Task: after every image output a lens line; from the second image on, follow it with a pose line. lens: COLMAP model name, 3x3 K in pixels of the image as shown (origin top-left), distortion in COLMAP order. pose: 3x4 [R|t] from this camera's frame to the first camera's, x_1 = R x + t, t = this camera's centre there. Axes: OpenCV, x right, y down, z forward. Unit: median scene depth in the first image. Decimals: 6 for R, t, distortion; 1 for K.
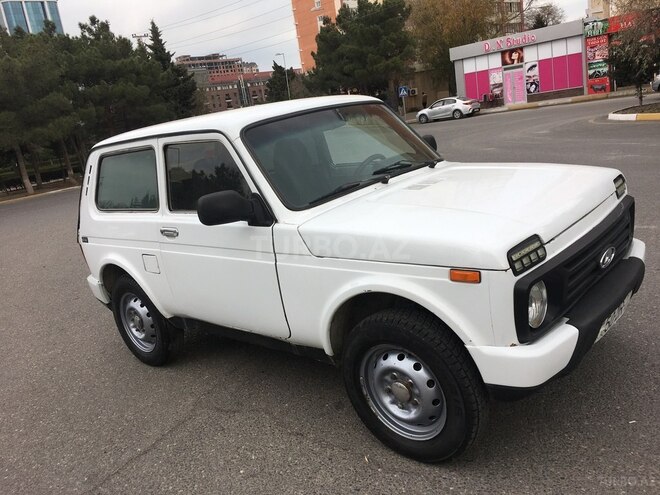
lens RADIAL K [[567.9, 0, 326.0], [0, 567.9, 257.1], [0, 0, 1]] dist [0.081501, -0.112087]
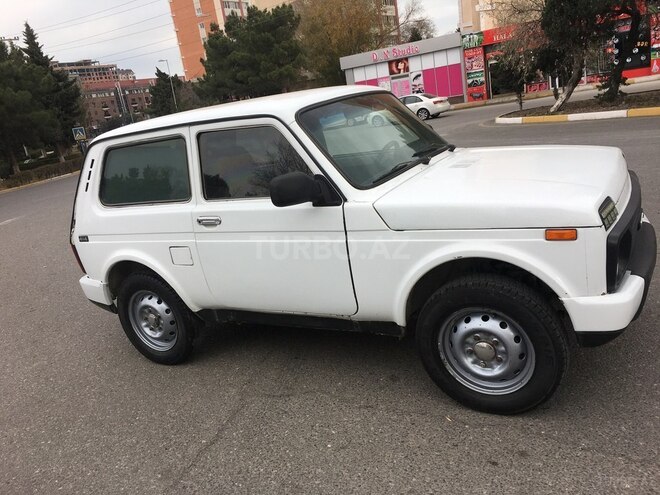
lens RADIAL K [[567.9, 0, 326.0], [0, 567.9, 257.1], [0, 0, 1]] dist [0.081501, -0.112087]
pose [[0.979468, -0.053203, 0.194455, -0.222423], [0.056156, 0.998375, -0.009701, 0.032462], [-0.193622, 0.020421, 0.980864, -0.002417]]
